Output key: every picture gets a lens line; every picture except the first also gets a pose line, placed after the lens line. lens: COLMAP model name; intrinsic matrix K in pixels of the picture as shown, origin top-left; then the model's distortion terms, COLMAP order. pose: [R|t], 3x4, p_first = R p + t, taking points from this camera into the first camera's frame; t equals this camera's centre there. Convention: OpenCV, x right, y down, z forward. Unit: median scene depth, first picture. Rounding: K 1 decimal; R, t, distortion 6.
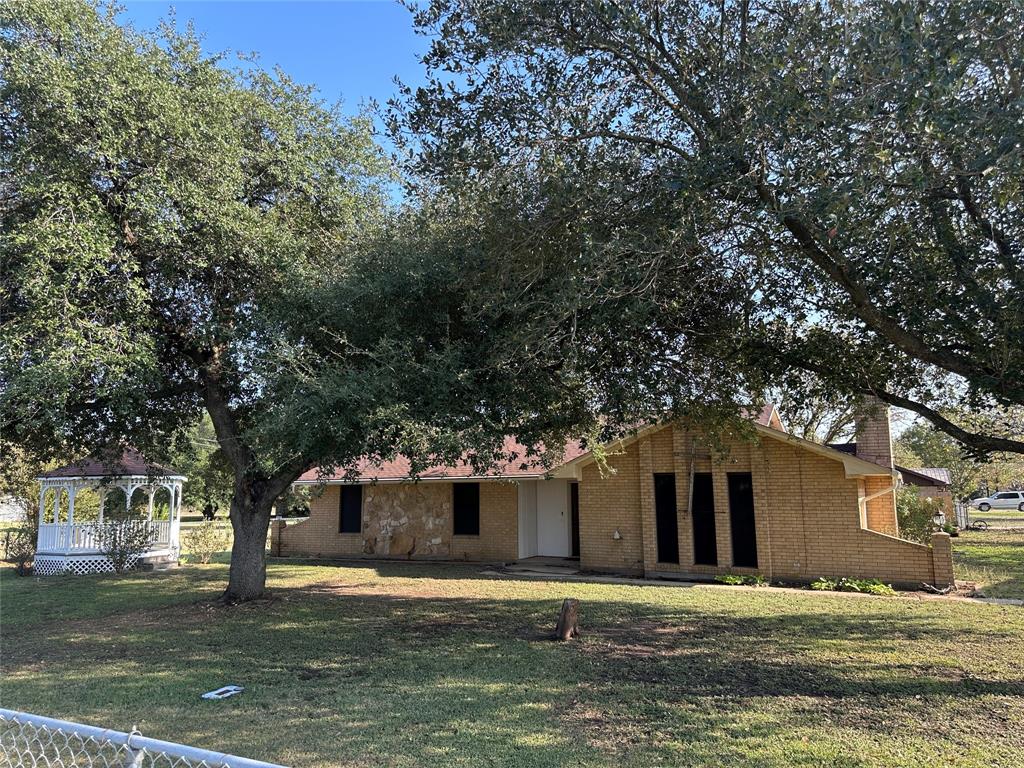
lens RADIAL K [[725.2, 0, 515.9], [0, 725.2, 381.9], [0, 0, 1]] dist [0.079284, -0.080578]
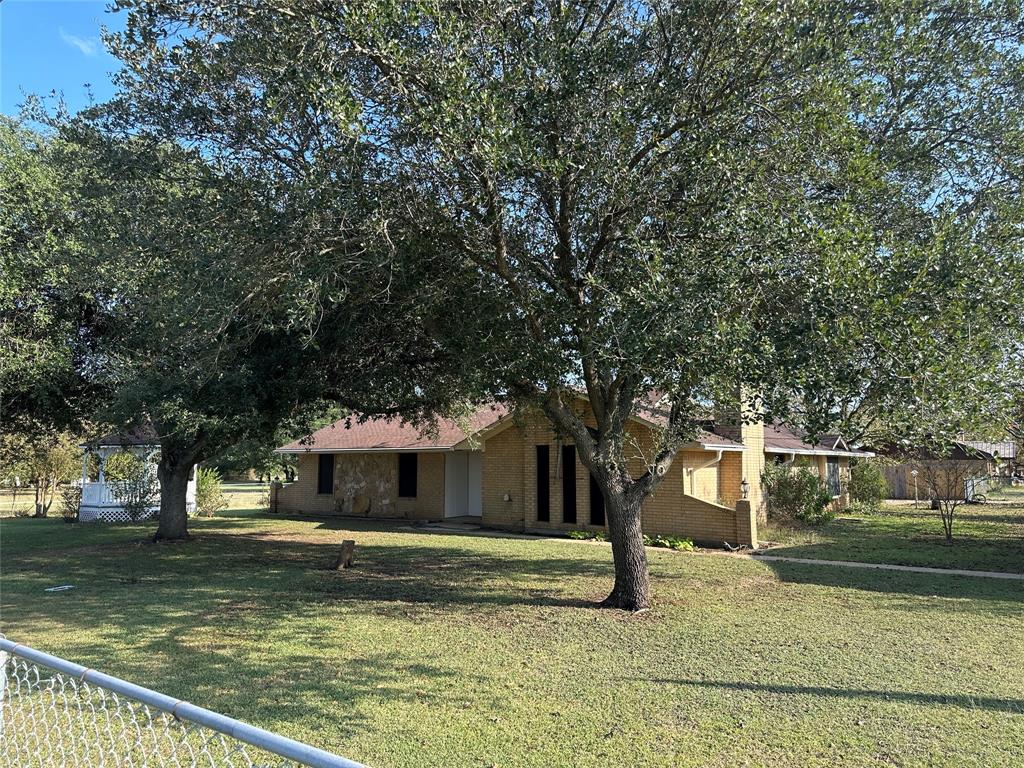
lens RADIAL K [[725.2, 0, 515.6], [0, 725.2, 388.2], [0, 0, 1]] dist [0.079284, -0.080578]
pose [[0.988264, -0.006220, -0.152629, 0.282611], [0.013650, 0.998769, 0.047682, -0.018660], [0.152144, -0.049206, 0.987133, -0.124174]]
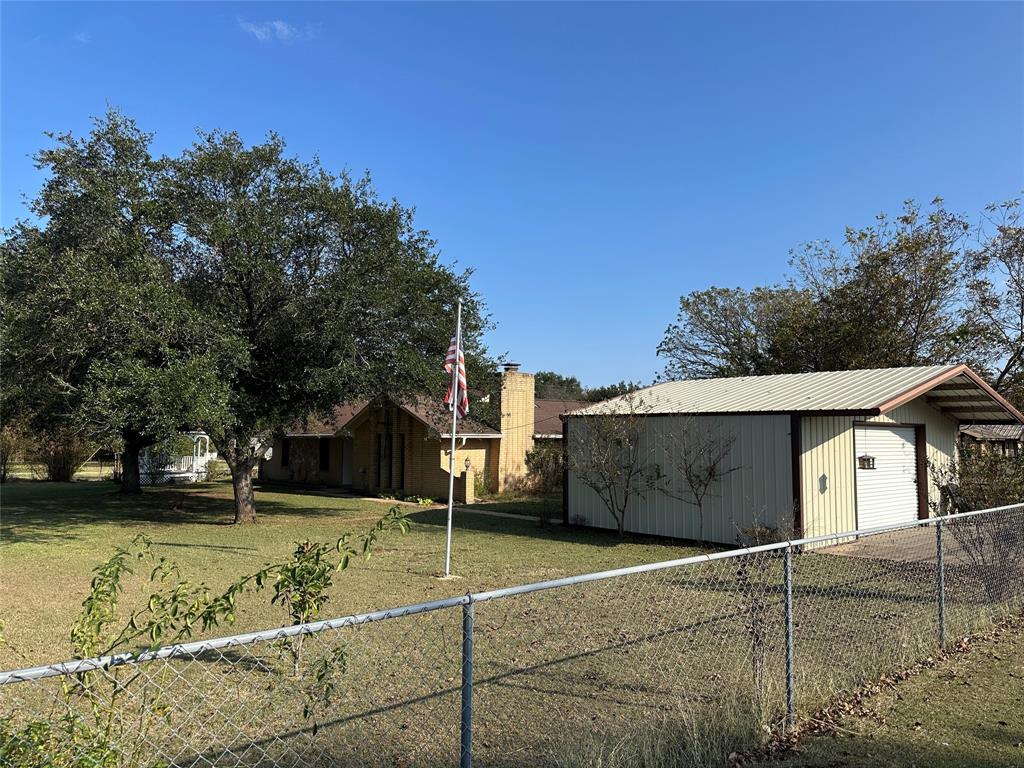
lens RADIAL K [[725.2, 0, 502.1], [0, 725.2, 380.2], [0, 0, 1]] dist [0.079284, -0.080578]
pose [[0.930903, -0.019933, -0.364722, 0.897798], [0.046375, 0.996879, 0.063883, -0.075543], [0.362310, -0.076382, 0.928922, -0.360259]]
